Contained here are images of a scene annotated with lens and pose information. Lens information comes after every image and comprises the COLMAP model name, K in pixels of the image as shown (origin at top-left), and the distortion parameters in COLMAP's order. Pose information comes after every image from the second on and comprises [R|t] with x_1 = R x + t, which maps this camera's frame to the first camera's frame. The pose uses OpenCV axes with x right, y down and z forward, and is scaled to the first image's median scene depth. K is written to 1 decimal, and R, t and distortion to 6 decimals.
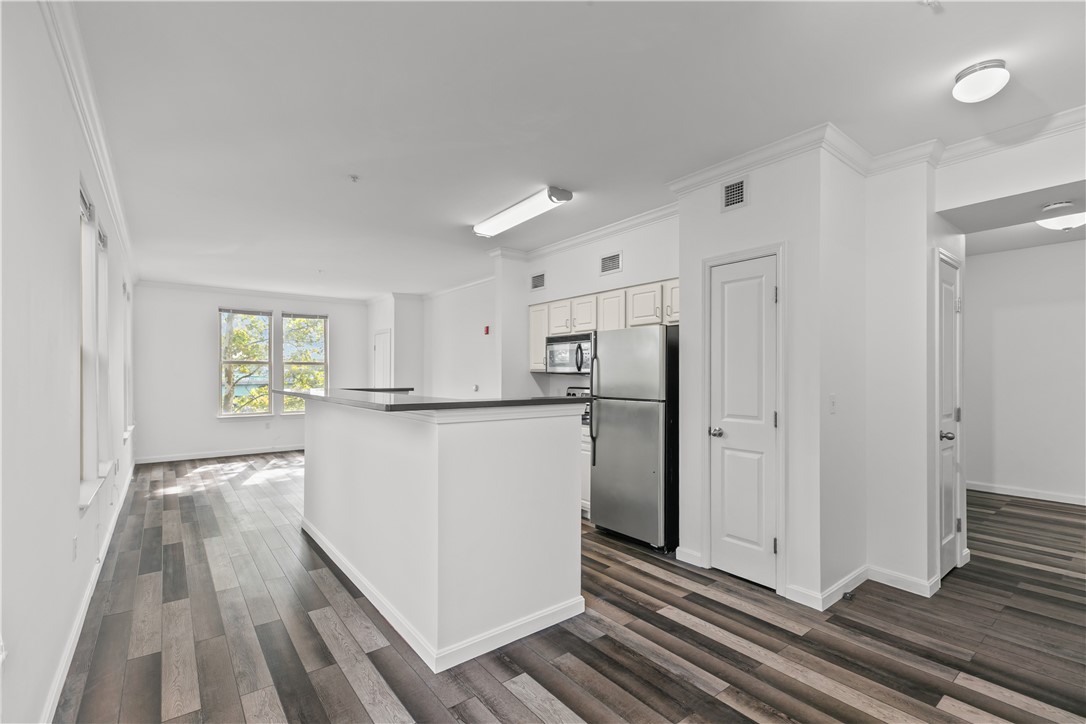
lens RADIAL K [[484.9, 0, 547.4], [0, 484.9, 375.5], [0, 0, 1]] dist [0.006925, -0.003465]
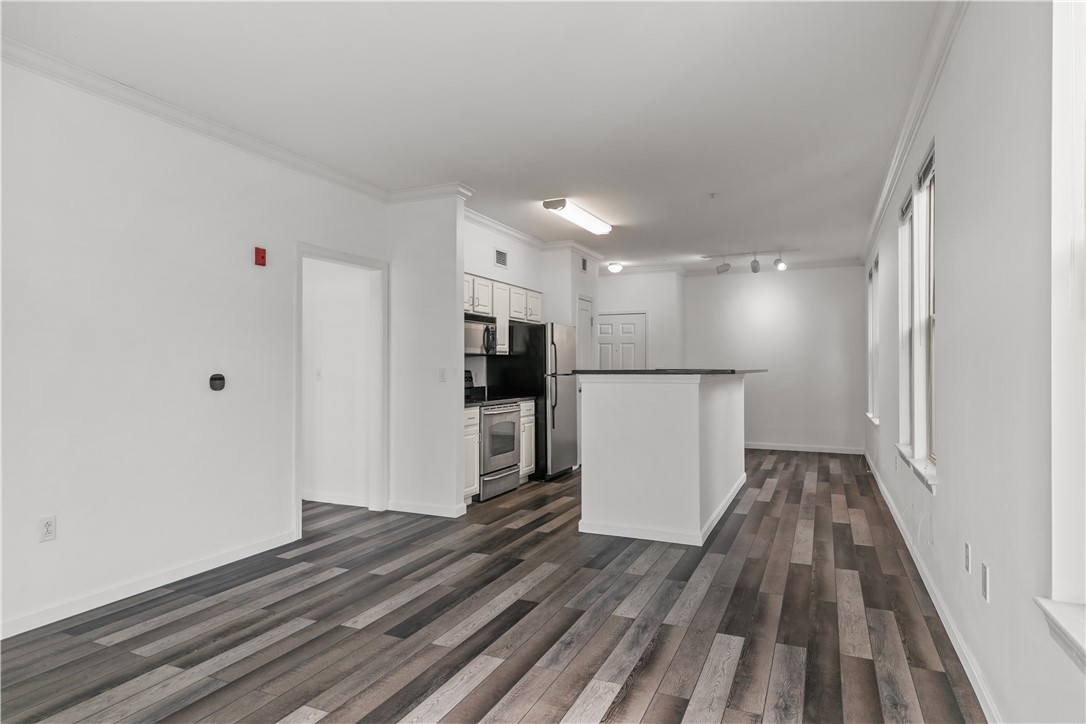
lens RADIAL K [[611.9, 0, 537.7], [0, 611.9, 367.3], [0, 0, 1]] dist [0.005533, 0.004601]
pose [[-0.450126, -0.002201, 0.892962, -1.326337], [0.001348, 0.999994, 0.003144, 0.019654], [-0.892964, 0.002619, -0.450120, 1.754121]]
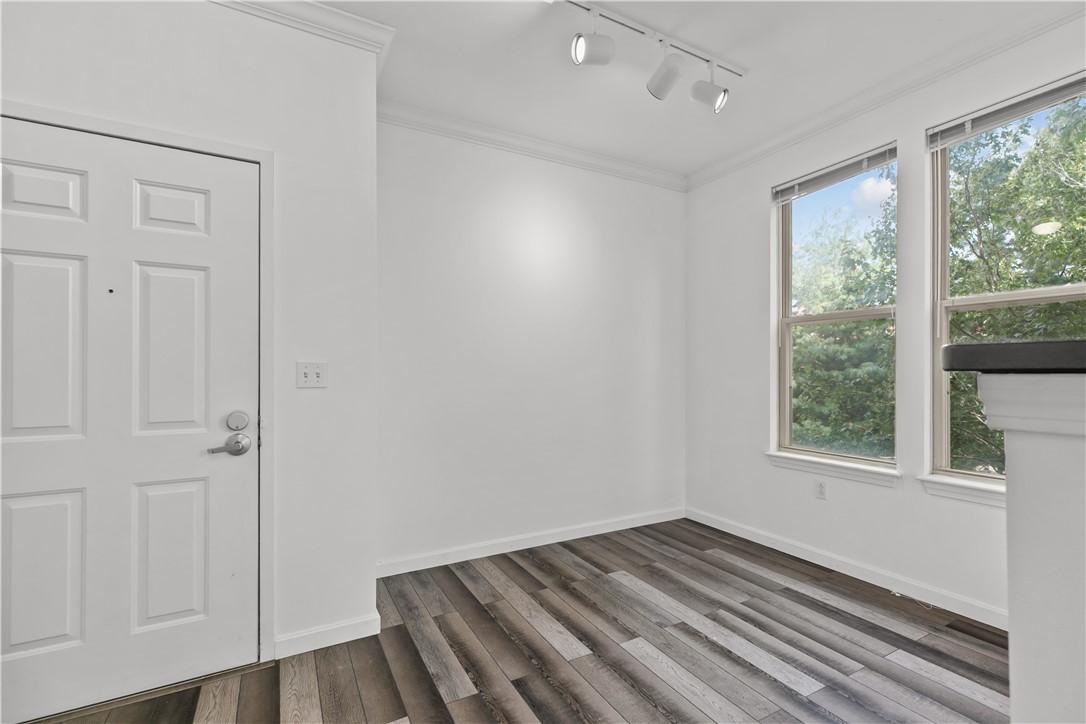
lens RADIAL K [[484.9, 0, 552.0], [0, 484.9, 371.8], [0, 0, 1]] dist [0.006925, -0.003465]
pose [[-0.988088, 0.001667, 0.153881, 0.149899], [0.001857, 0.999998, 0.001086, 0.036415], [-0.153879, 0.001359, -0.988089, 0.815806]]
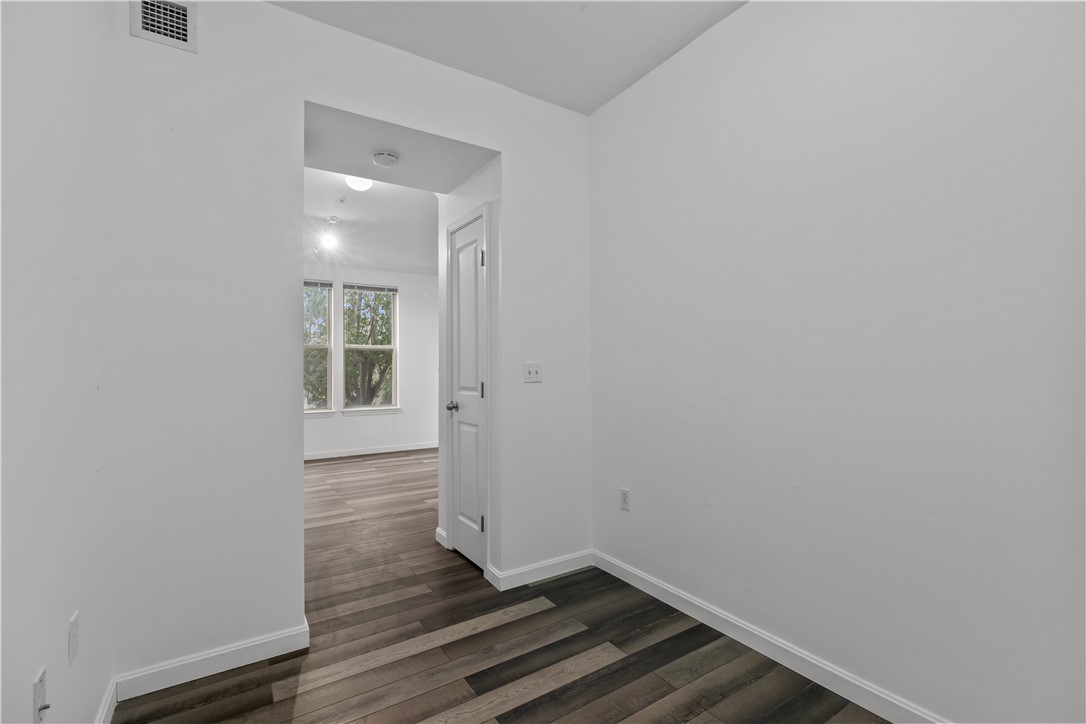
lens RADIAL K [[484.9, 0, 548.0], [0, 484.9, 367.3], [0, 0, 1]] dist [0.006925, -0.003465]
pose [[-0.080904, -0.010024, -0.996671, 1.371933], [0.003655, 0.999940, -0.010354, 0.043300], [0.996715, -0.004480, -0.080863, 0.969439]]
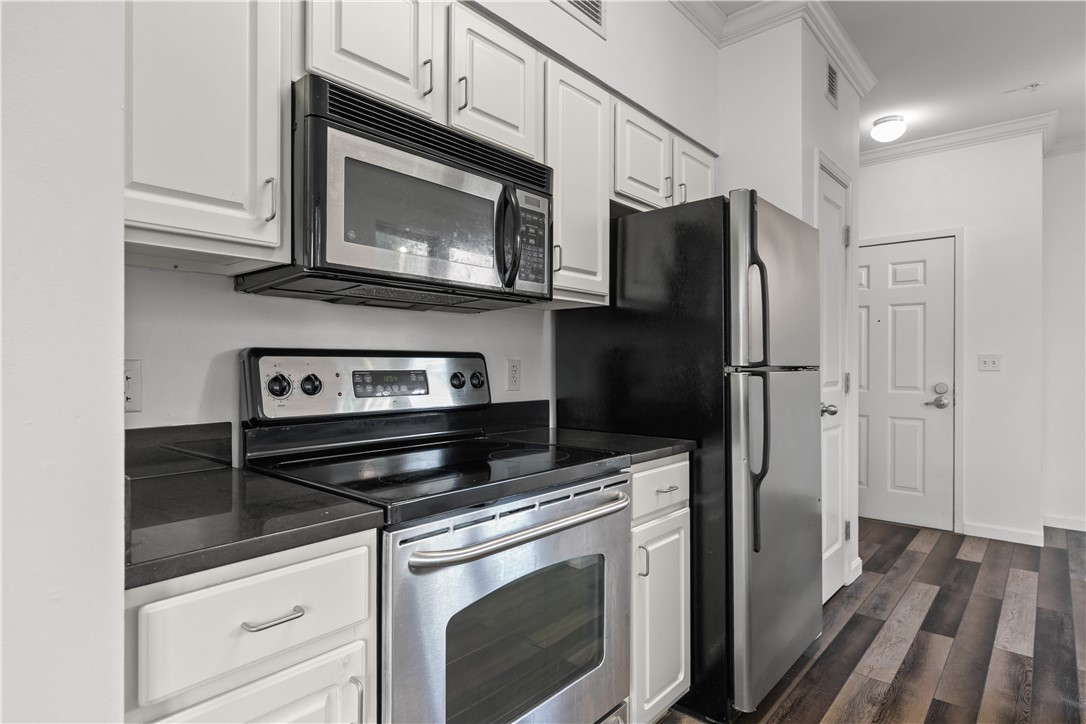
lens RADIAL K [[581.2, 0, 549.8], [0, 581.2, 363.4], [0, 0, 1]] dist [0.002375, -0.002082]
pose [[-0.191282, -0.000423, 0.981535, -0.311992], [0.000372, 1.000000, 0.000504, 0.040879], [-0.981535, 0.000461, -0.191281, 1.232021]]
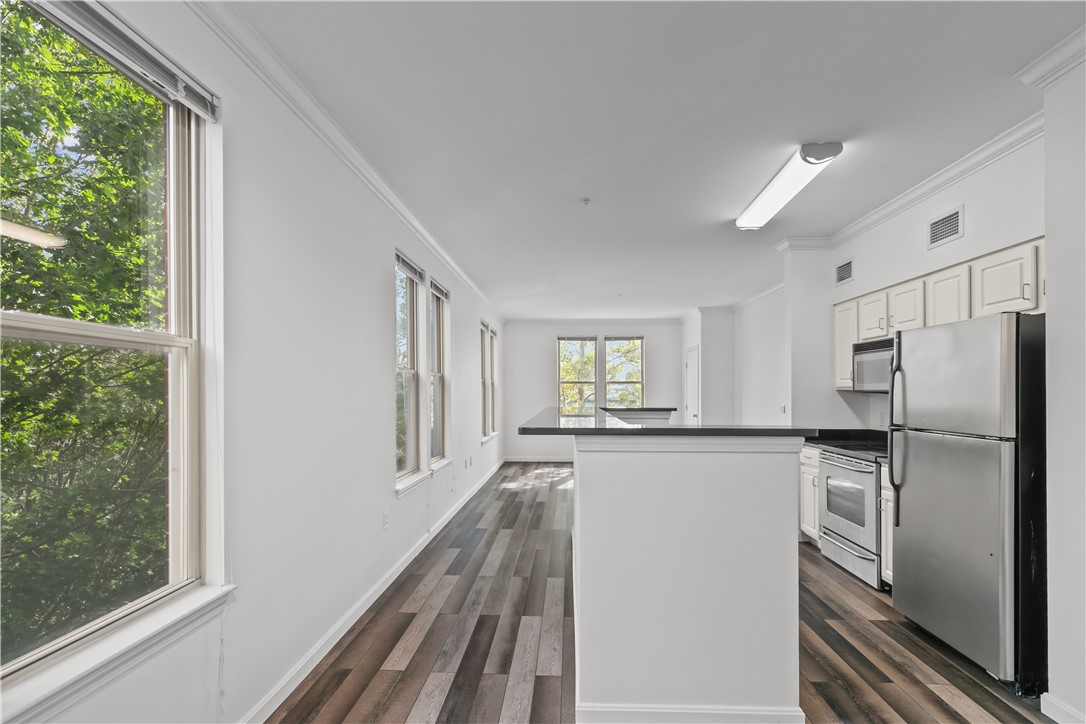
lens RADIAL K [[484.9, 0, 549.5], [0, 484.9, 391.2], [0, 0, 1]] dist [0.006925, -0.003465]
pose [[0.759601, -0.002297, -0.650385, 0.169734], [0.000943, 0.999997, -0.002431, -0.005232], [0.650388, 0.001233, 0.759601, 0.148597]]
